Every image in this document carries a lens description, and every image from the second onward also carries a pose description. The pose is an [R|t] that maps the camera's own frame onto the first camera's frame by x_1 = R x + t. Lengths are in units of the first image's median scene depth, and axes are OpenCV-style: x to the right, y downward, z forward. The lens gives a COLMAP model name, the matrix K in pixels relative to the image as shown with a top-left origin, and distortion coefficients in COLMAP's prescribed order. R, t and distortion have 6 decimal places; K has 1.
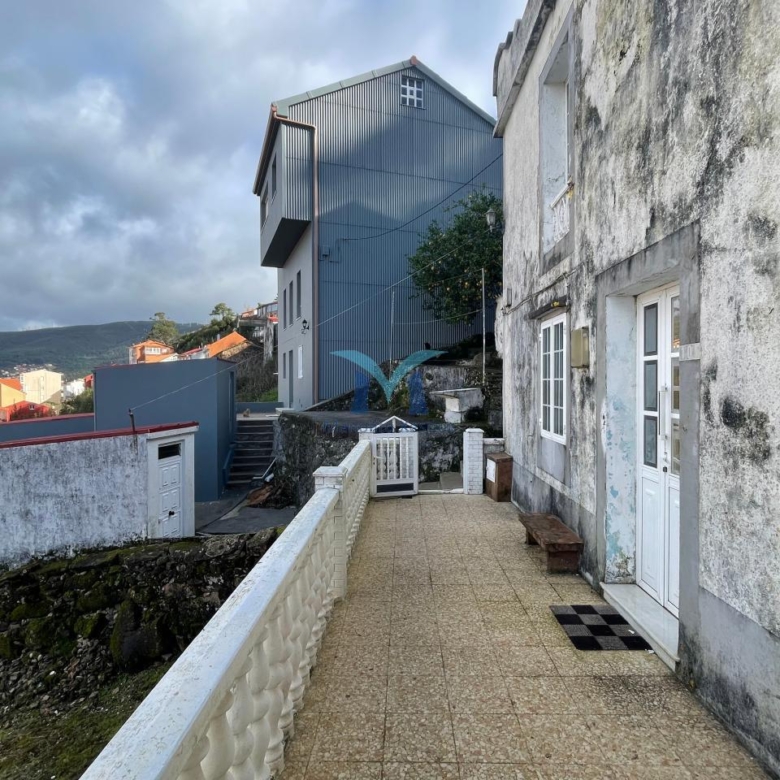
lens RADIAL K [[491.8, 0, 388.2], [0, 491.8, 385.9], [0, 0, 1]] dist [-0.006664, -0.005441]
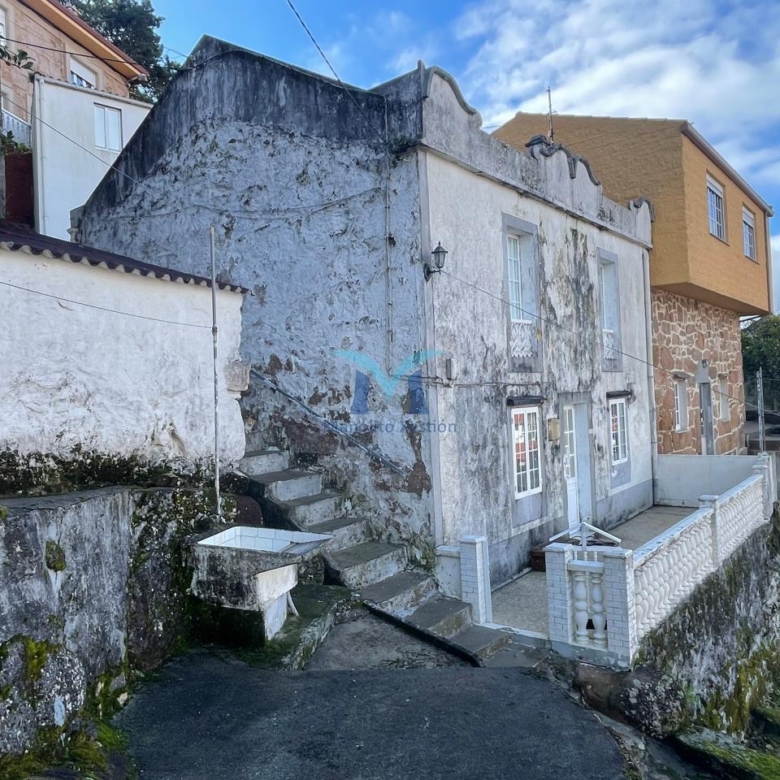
lens RADIAL K [[701.4, 0, 390.9], [0, 701.4, 388.0], [0, 0, 1]] dist [0.054387, -0.116910]
pose [[-0.814823, 0.041238, 0.578242, -0.038879], [0.046662, 0.998896, -0.005485, -0.015214], [-0.577829, 0.022512, -0.815847, 0.215192]]
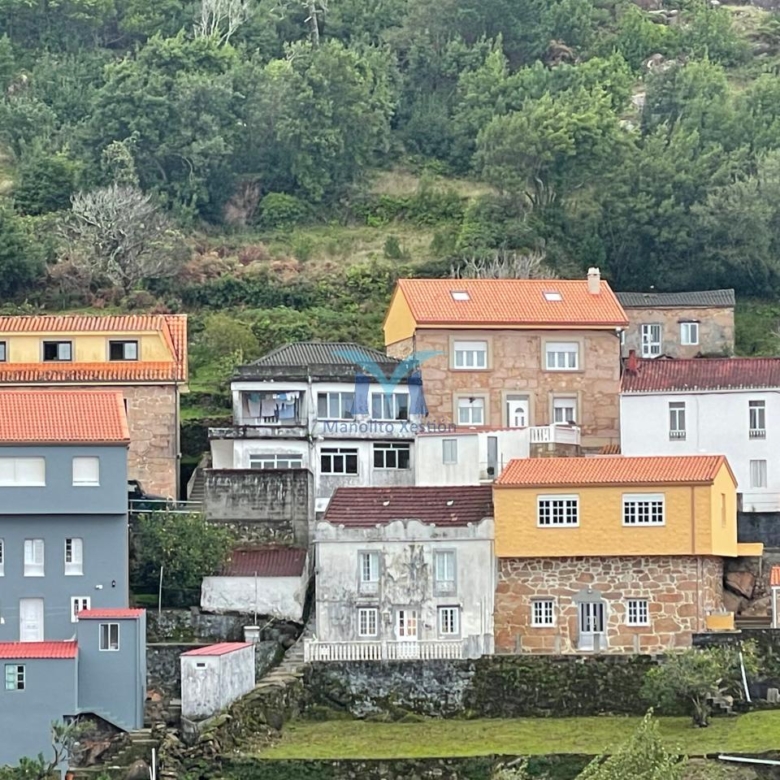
lens RADIAL K [[3883.1, 0, 390.0], [0, 3883.1, 390.0], [0, 0, 1]] dist [0.083420, 1.099494]
pose [[0.190117, 0.052076, 0.980379, -2.605141], [0.014238, 0.998341, -0.055791, -0.011366], [-0.981658, 0.024565, 0.189060, -0.449723]]
